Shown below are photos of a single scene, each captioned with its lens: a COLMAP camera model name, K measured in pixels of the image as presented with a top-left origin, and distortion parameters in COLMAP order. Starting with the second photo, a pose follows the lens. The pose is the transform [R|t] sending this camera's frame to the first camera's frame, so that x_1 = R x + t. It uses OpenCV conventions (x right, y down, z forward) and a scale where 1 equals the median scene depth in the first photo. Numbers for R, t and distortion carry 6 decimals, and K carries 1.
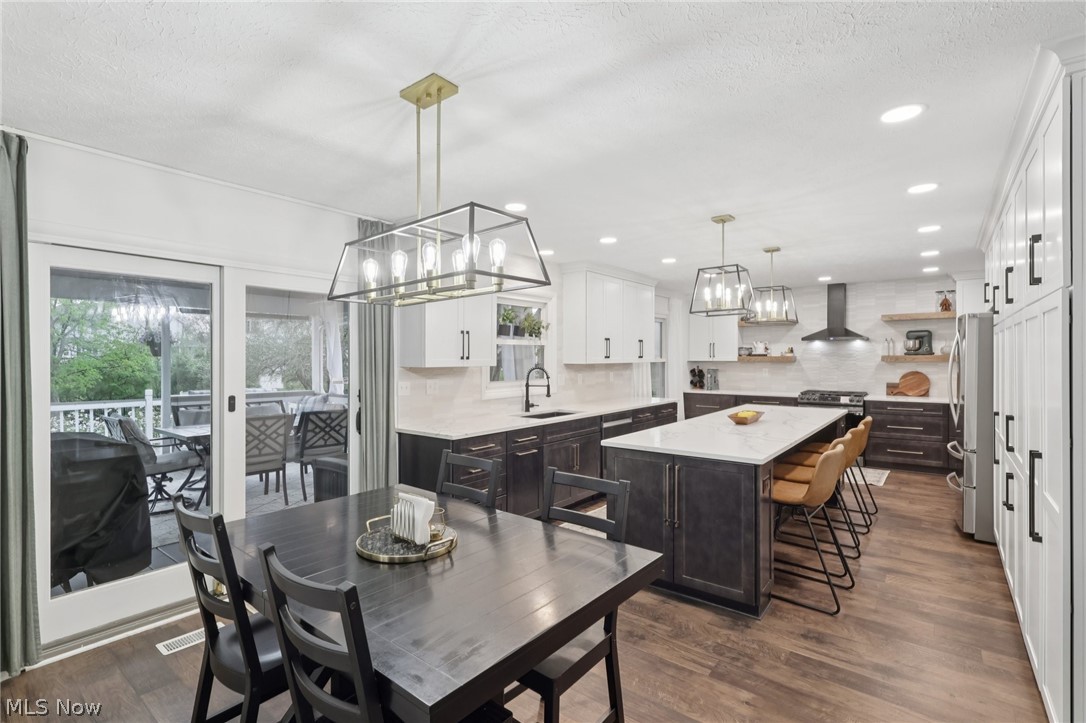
lens RADIAL K [[505.0, 0, 538.8], [0, 505.0, 362.3], [0, 0, 1]] dist [0.003057, -0.001101]
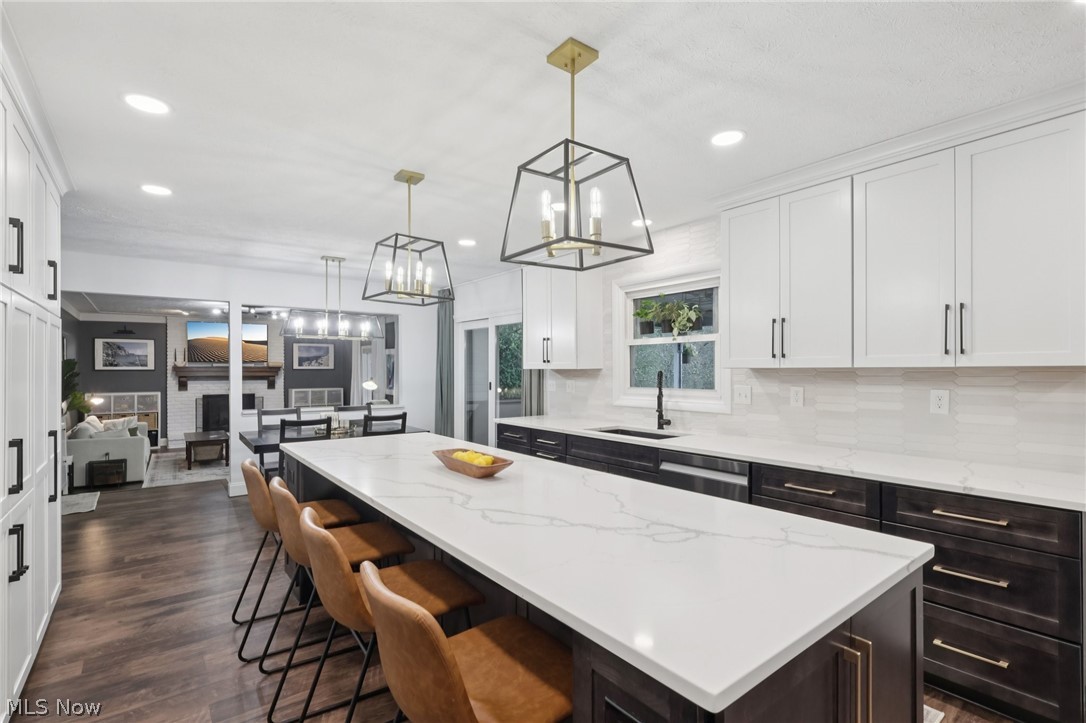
lens RADIAL K [[505.0, 0, 546.7], [0, 505.0, 370.0], [0, 0, 1]] dist [0.003057, -0.001101]
pose [[-0.228276, 0.003357, -0.973591, 0.771132], [-0.004583, 0.999979, 0.004522, 0.003884], [0.973586, 0.005494, -0.228256, 0.995235]]
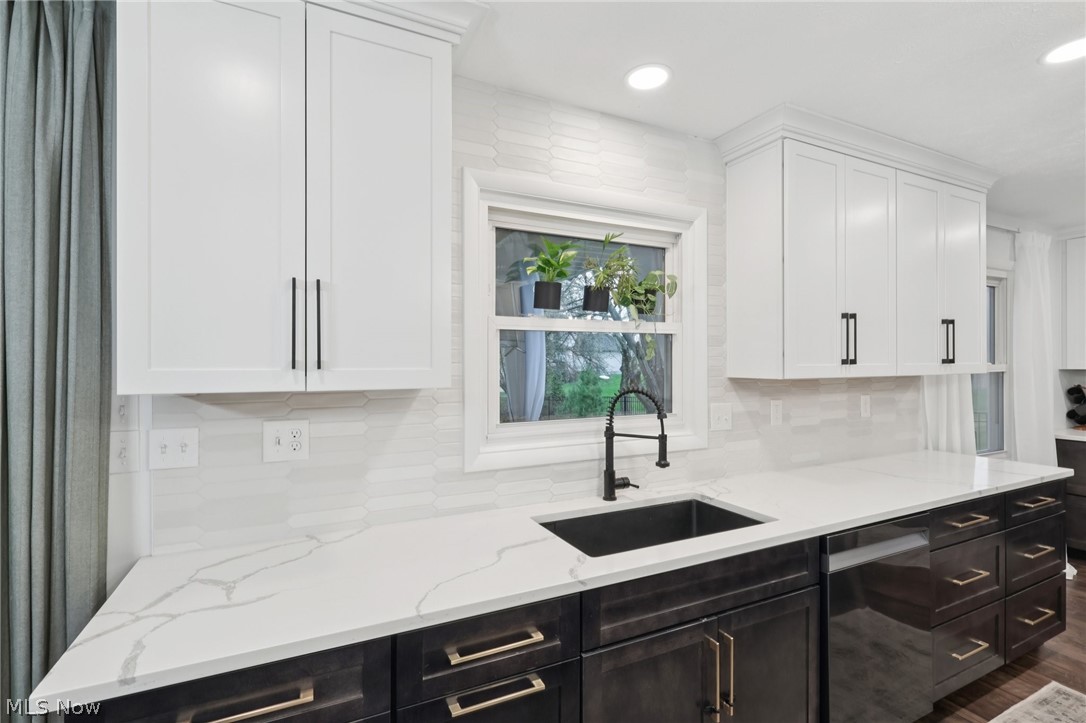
lens RADIAL K [[505.0, 0, 544.1], [0, 505.0, 363.7], [0, 0, 1]] dist [0.003057, -0.001101]
pose [[0.905651, -0.001179, -0.424021, 0.098066], [-0.002535, 0.999963, -0.008195, -0.005340], [0.424015, 0.008497, 0.905615, 0.609826]]
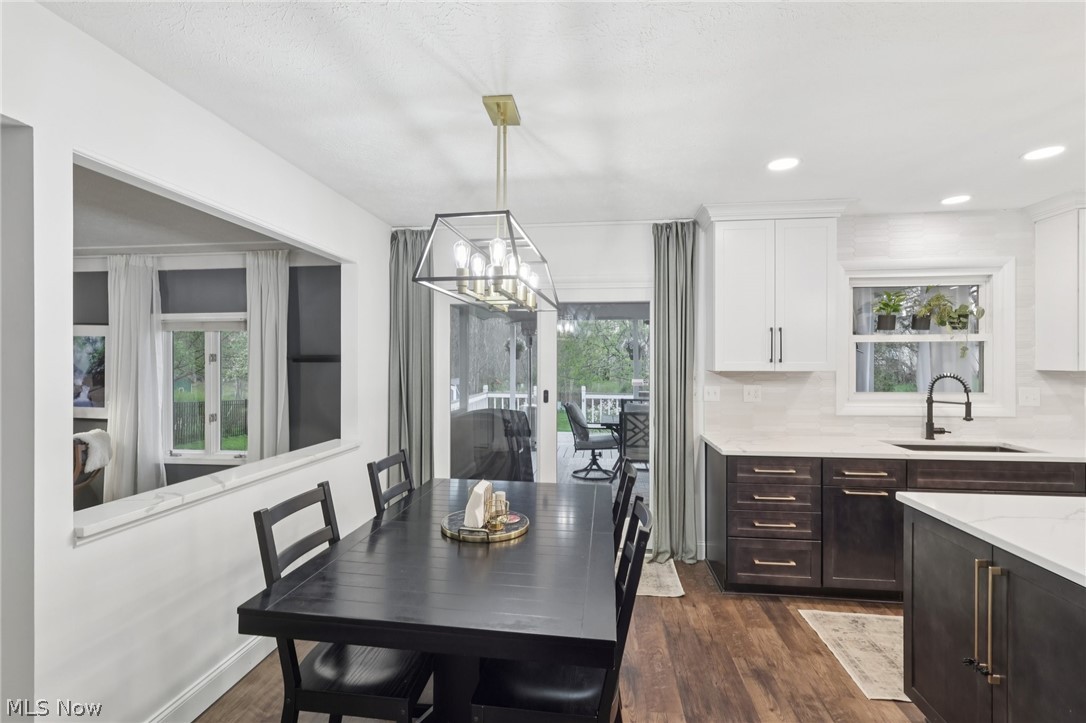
lens RADIAL K [[505.0, 0, 540.6], [0, 505.0, 360.2], [0, 0, 1]] dist [0.003057, -0.001101]
pose [[0.529951, -0.001117, -0.848027, 0.275230], [-0.008388, 0.999943, -0.006559, -0.000300], [0.847987, 0.010590, 0.529912, 0.187121]]
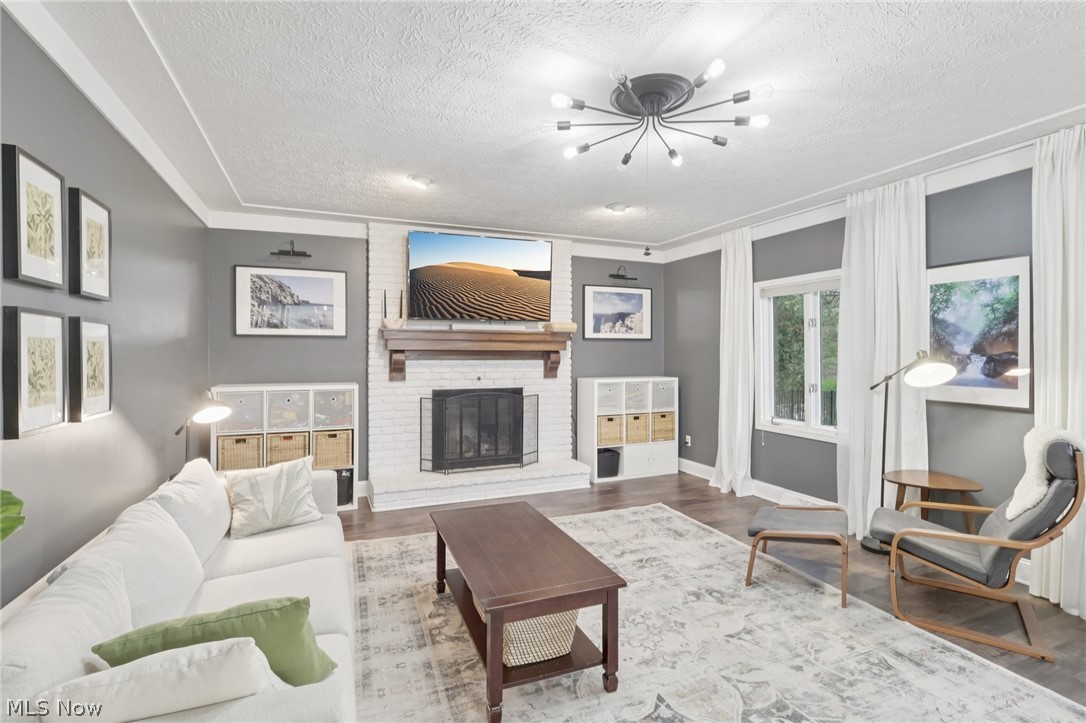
lens RADIAL K [[505.0, 0, 543.4], [0, 505.0, 356.0], [0, 0, 1]] dist [0.003057, -0.001101]
pose [[-0.471878, 0.004443, -0.881653, -0.176229], [-0.003942, 0.999967, 0.007149, 0.048611], [0.881655, 0.006848, -0.471844, -0.216240]]
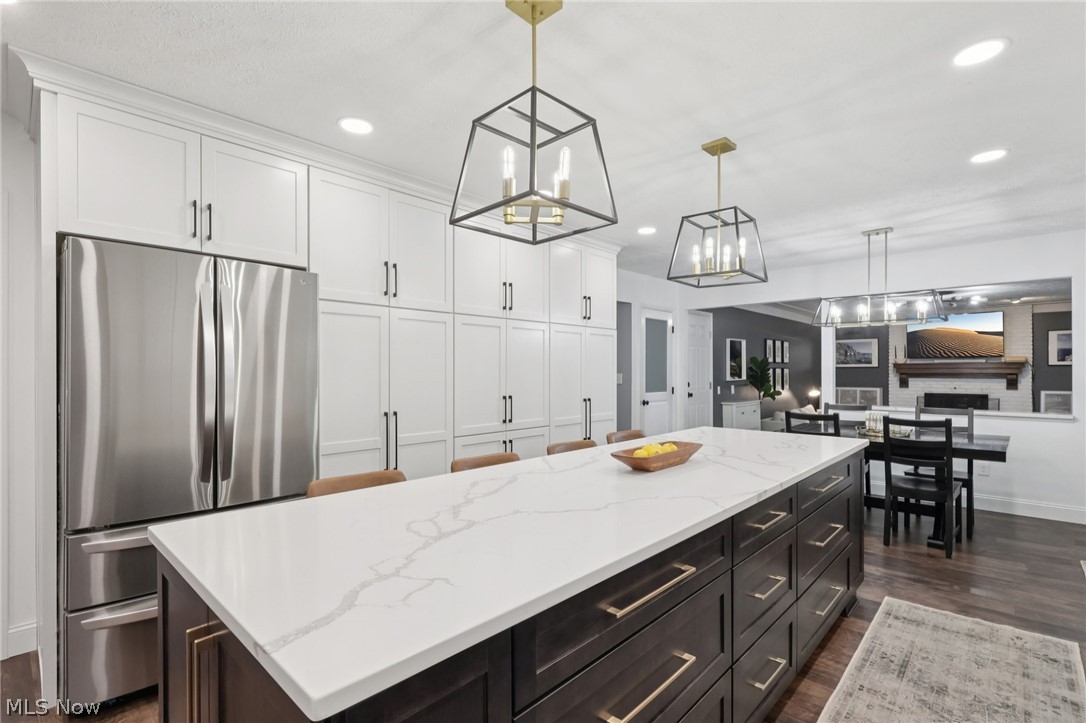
lens RADIAL K [[505.0, 0, 538.2], [0, 505.0, 368.5], [0, 0, 1]] dist [0.003057, -0.001101]
pose [[-0.996279, 0.004843, 0.086054, 0.401713], [0.004926, 0.999988, 0.000746, 0.017673], [-0.086049, 0.001167, -0.996290, 1.248664]]
